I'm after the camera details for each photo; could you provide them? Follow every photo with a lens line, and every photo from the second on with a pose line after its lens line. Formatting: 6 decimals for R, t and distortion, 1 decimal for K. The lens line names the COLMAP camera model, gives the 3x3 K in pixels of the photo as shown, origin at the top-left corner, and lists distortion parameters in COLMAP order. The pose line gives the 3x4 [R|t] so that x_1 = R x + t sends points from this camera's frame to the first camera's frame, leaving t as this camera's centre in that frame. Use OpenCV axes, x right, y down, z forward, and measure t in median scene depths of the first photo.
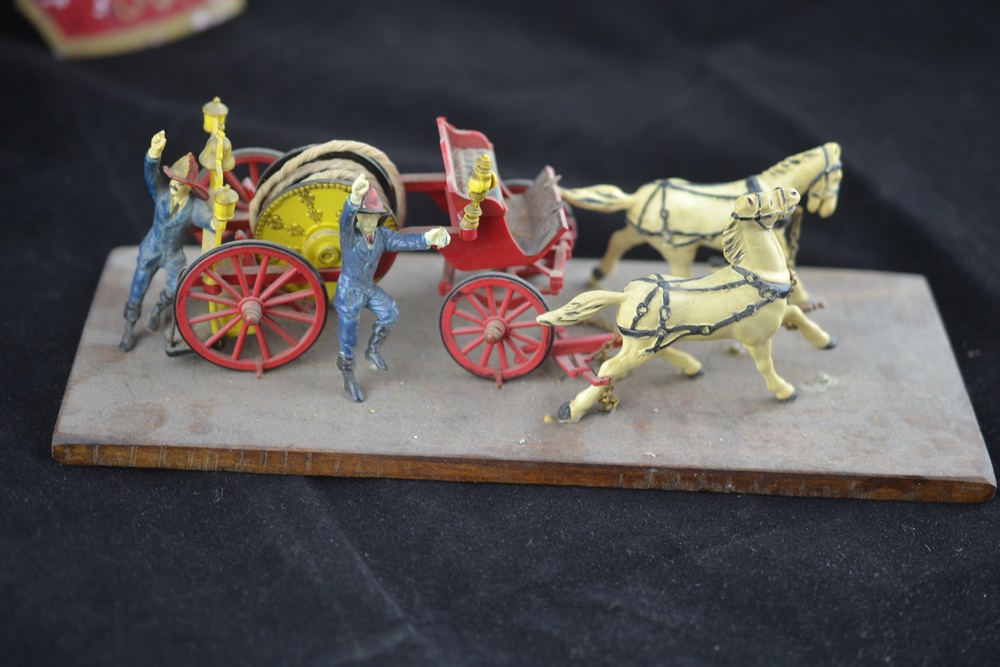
lens RADIAL K [[1722.7, 0, 500.0], [0, 1722.7, 333.5], [0, 0, 1]] dist [0.001143, 0.002838]
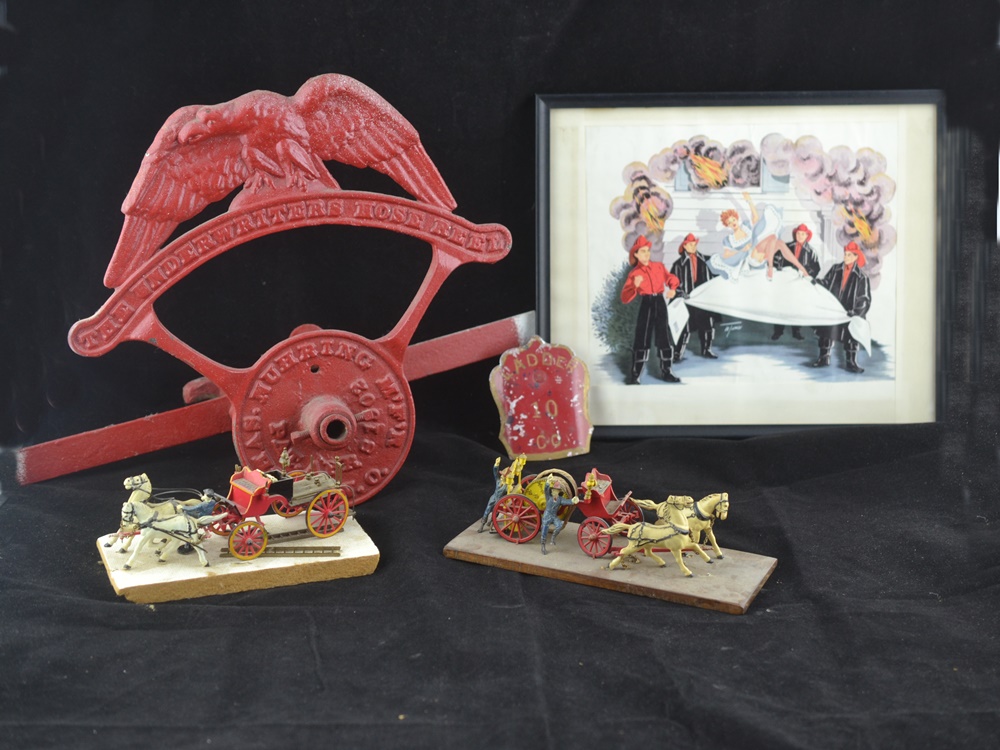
lens RADIAL K [[1901.0, 0, 500.0], [0, 1901.0, 375.0], [0, 0, 1]] dist [-0.015343, 0.124494]
pose [[0.914175, 0.087561, -0.395748, 1.122866], [-0.209731, 0.937700, -0.277007, 0.677287], [0.346837, 0.336233, 0.875586, -1.994069]]
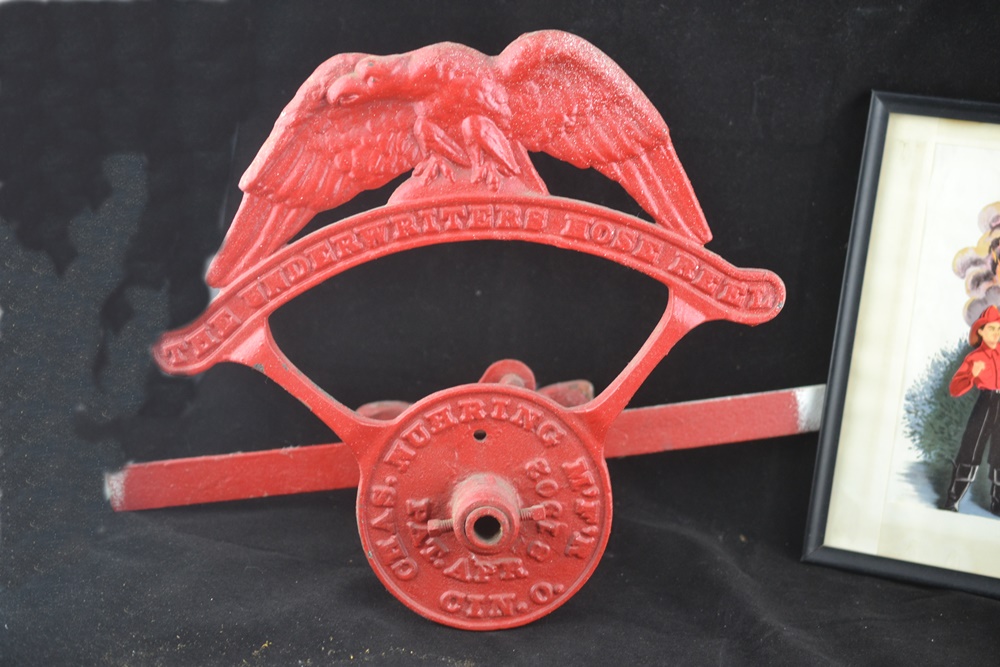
lens RADIAL K [[1722.7, 0, 500.0], [0, 1722.7, 333.5], [0, 0, 1]] dist [0.001143, 0.002838]
pose [[0.762171, 0.227961, -0.605912, 0.838175], [-0.408966, 0.895085, -0.177678, 0.114926], [0.501840, 0.383218, 0.775436, -0.992630]]
